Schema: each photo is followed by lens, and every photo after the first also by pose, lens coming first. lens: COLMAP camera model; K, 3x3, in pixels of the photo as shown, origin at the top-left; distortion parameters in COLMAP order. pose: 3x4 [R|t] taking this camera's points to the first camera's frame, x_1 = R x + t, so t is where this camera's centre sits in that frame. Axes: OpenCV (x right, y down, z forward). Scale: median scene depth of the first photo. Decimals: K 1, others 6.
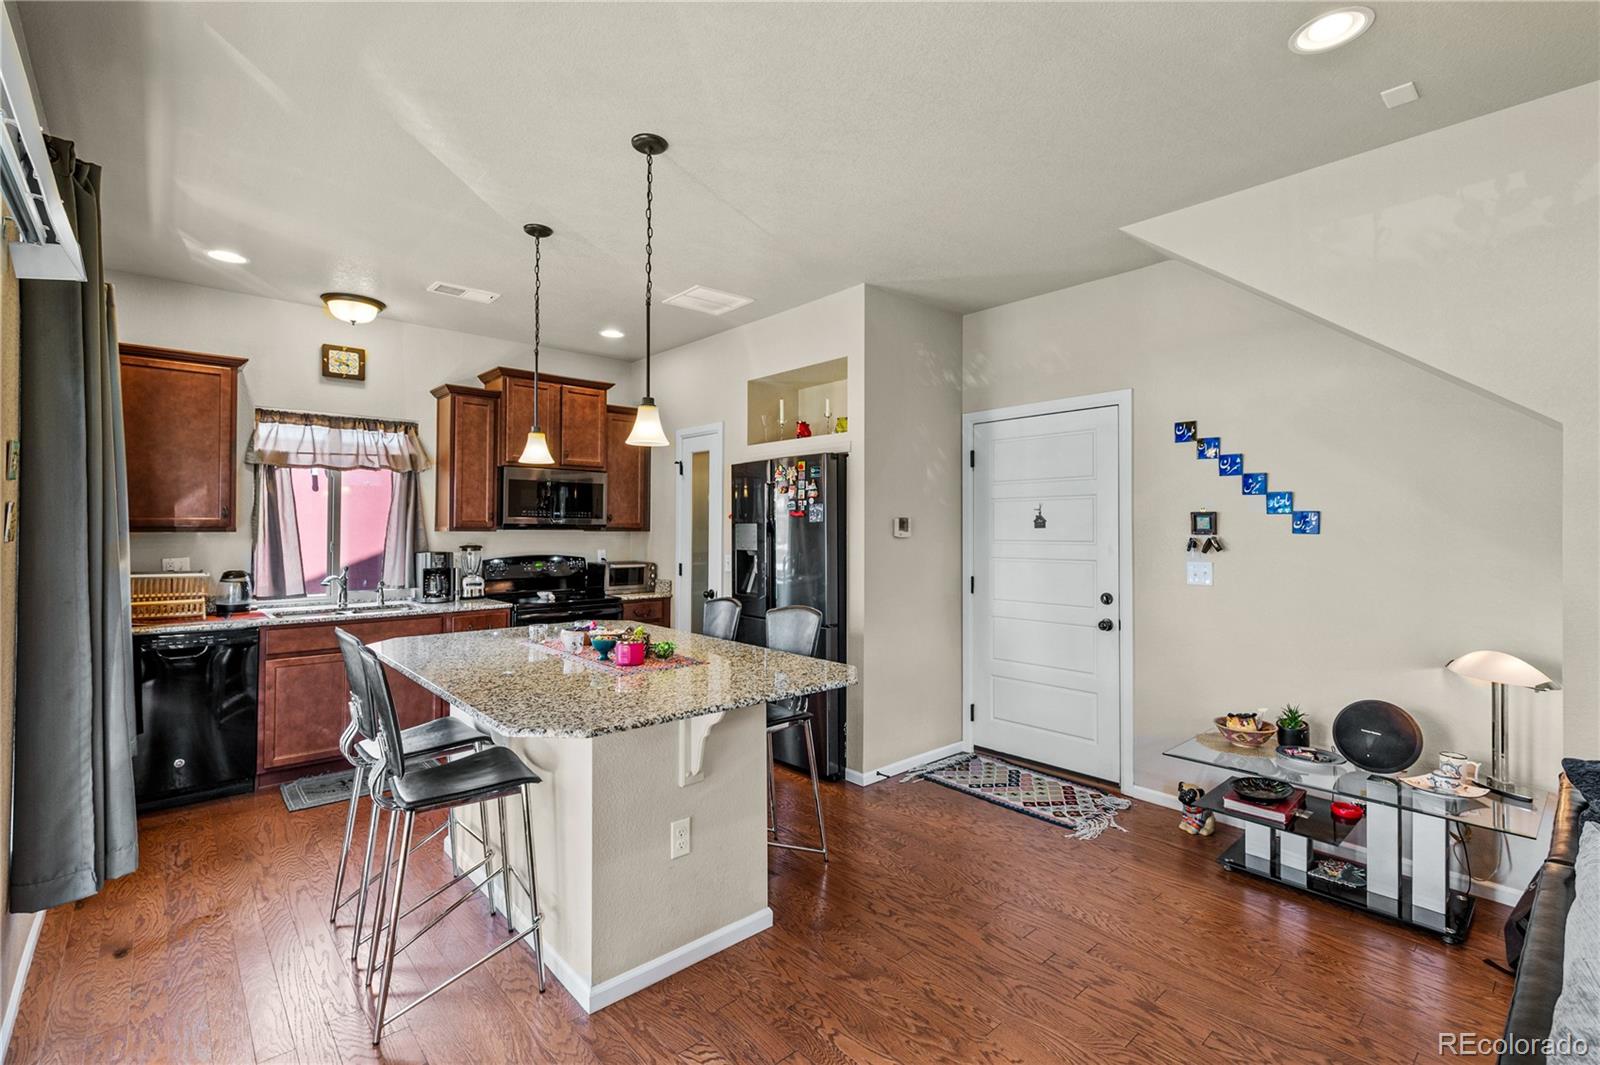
lens RADIAL K [[719.1, 0, 822.6], [0, 719.1, 518.8], [0, 0, 1]] dist [0.005133, -0.001906]
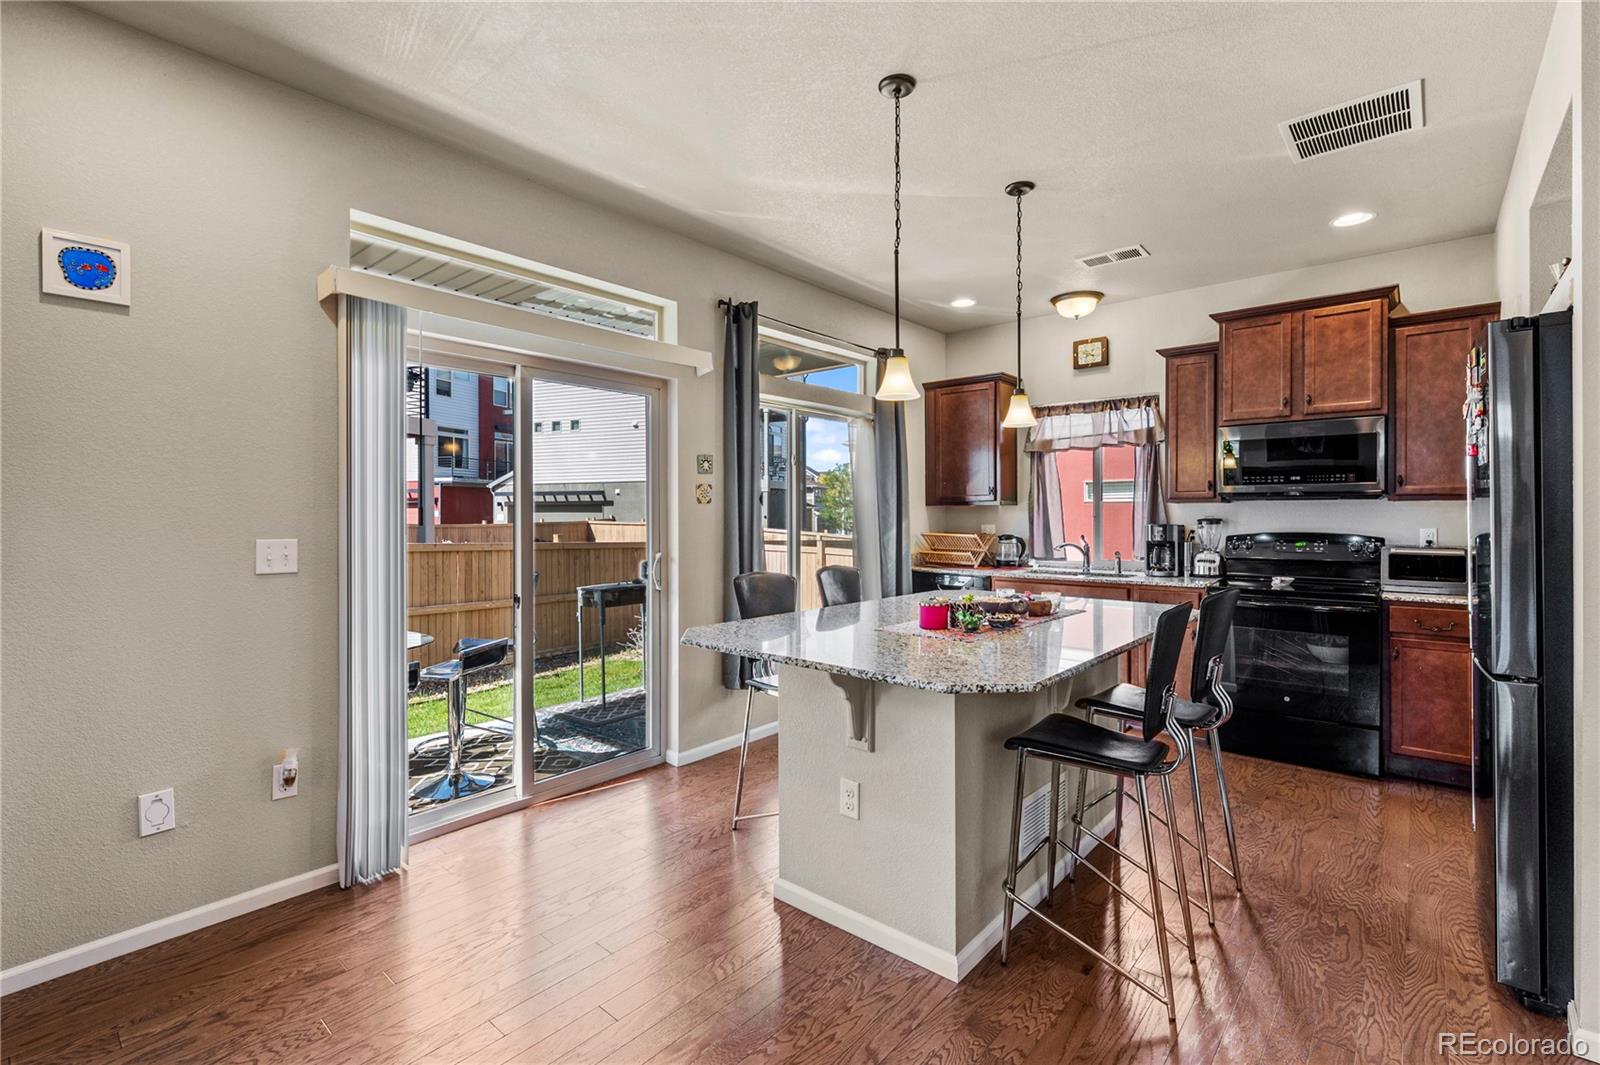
lens RADIAL K [[719.1, 0, 790.7], [0, 719.1, 513.8], [0, 0, 1]] dist [0.005133, -0.001906]
pose [[0.101480, -0.005954, -0.994820, 0.444429], [0.014888, 0.999879, -0.004466, 0.033615], [0.994726, -0.014357, 0.101556, 0.474319]]
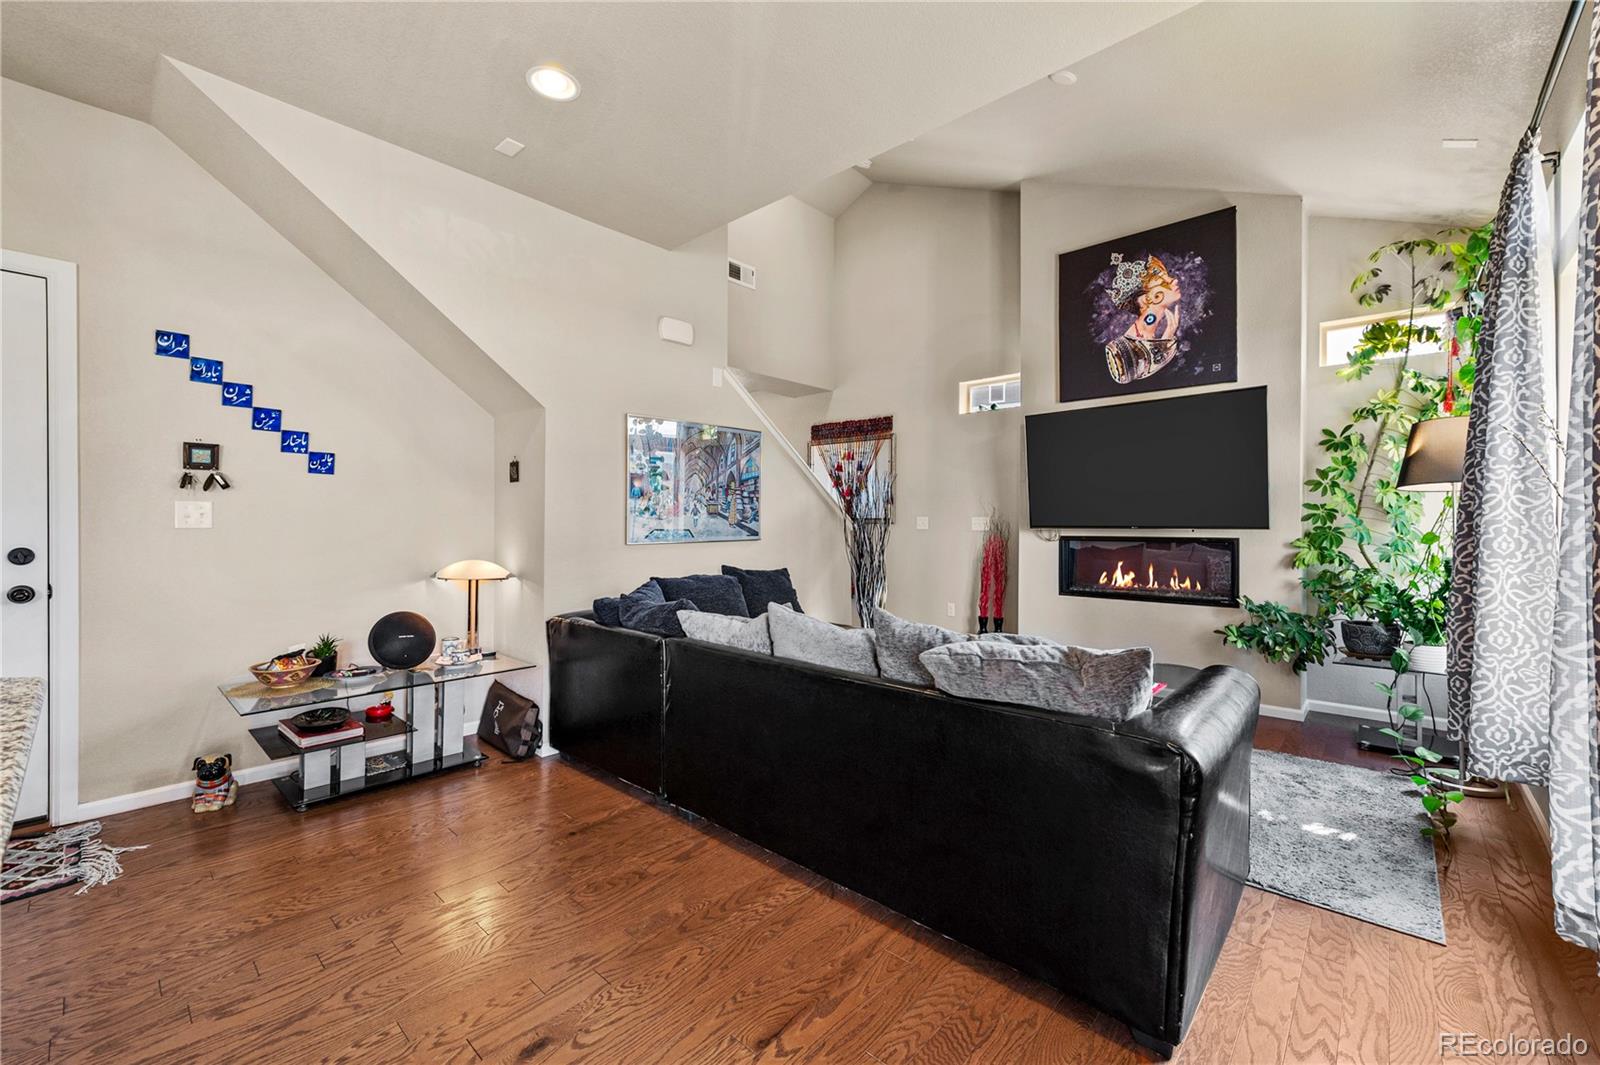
lens RADIAL K [[645.1, 0, 774.4], [0, 645.1, 522.1], [0, 0, 1]] dist [0.004433, -0.000746]
pose [[-0.067164, -0.001558, 0.997741, -0.256709], [-0.016837, 0.999858, 0.000428, 0.064262], [-0.997600, -0.016771, -0.067181, 0.318734]]
